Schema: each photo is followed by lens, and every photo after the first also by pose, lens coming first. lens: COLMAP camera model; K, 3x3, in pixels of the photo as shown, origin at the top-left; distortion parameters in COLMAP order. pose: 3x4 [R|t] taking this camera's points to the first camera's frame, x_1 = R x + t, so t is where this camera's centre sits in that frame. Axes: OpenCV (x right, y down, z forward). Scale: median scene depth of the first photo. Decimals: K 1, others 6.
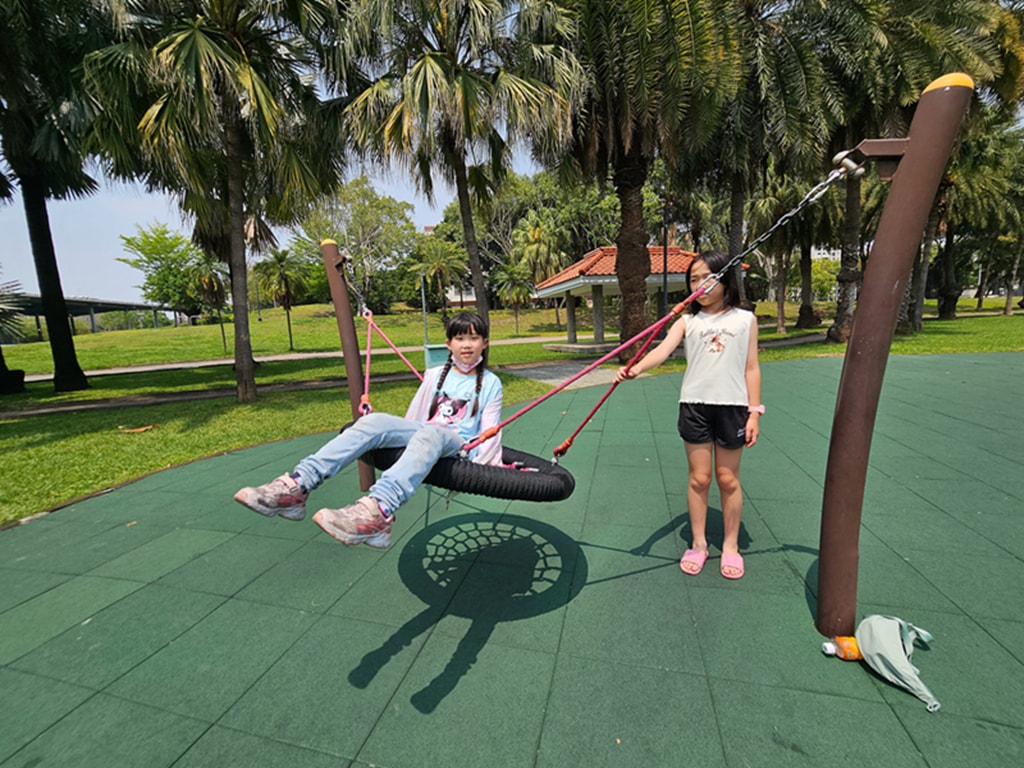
lens RADIAL K [[418.0, 0, 511.1], [0, 418.0, 383.9], [0, 0, 1]] dist [0.000534, -0.000236]
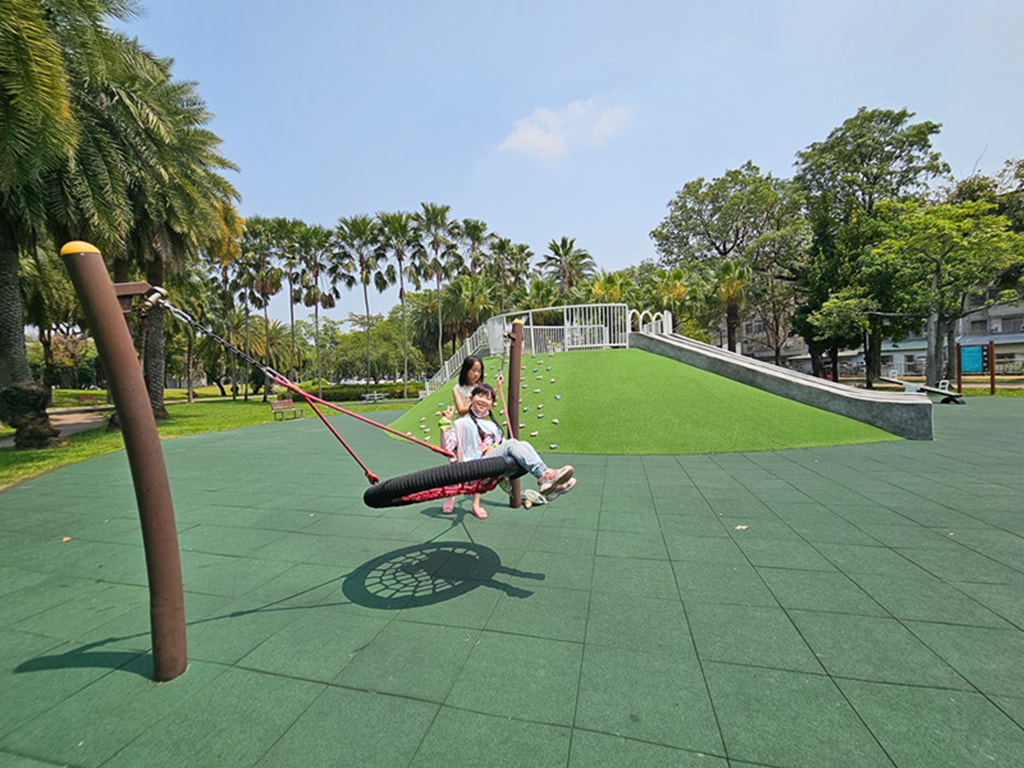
lens RADIAL K [[418.1, 0, 512.0], [0, 418.1, 384.0], [0, 0, 1]] dist [0.000255, -0.000034]
pose [[0.000360, 0.036547, 0.999332, -0.303341], [0.178699, 0.983244, -0.036023, -0.010666], [-0.983904, 0.178593, -0.006177, 0.150060]]
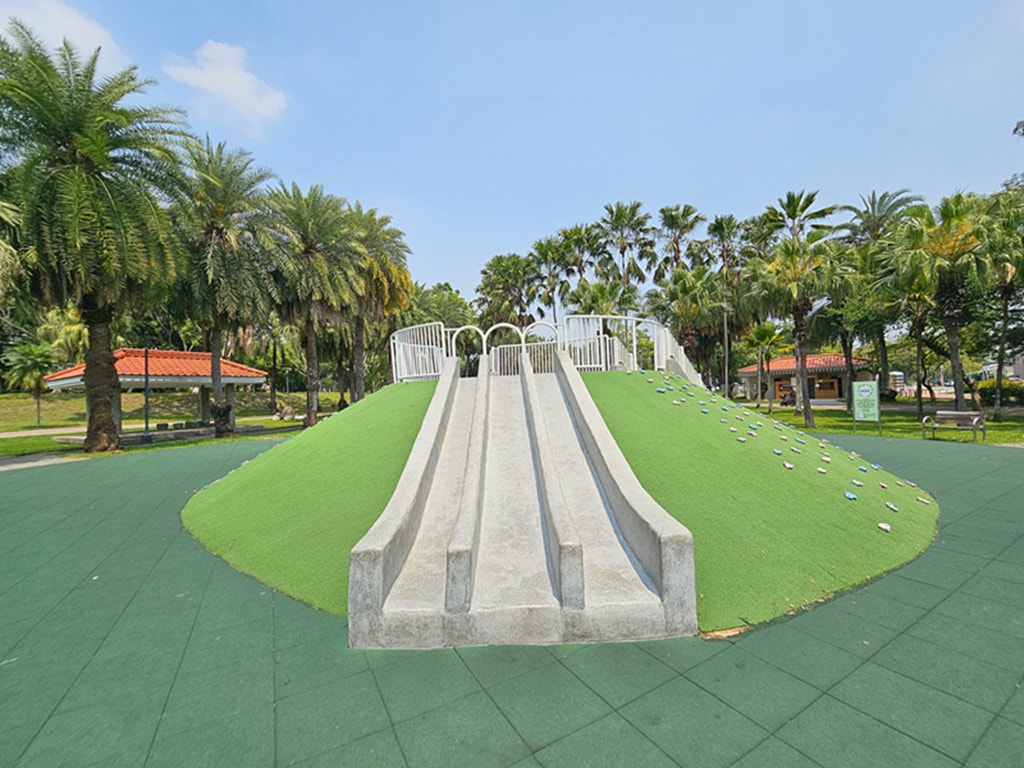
lens RADIAL K [[421.4, 0, 512.0], [0, 421.4, 384.0], [0, 0, 1]] dist [-0.000713, 0.000112]
pose [[0.709106, 0.042557, 0.703817, 0.351381], [0.094419, 0.983456, -0.154594, 0.089848], [-0.698752, 0.176077, 0.693356, -1.091701]]
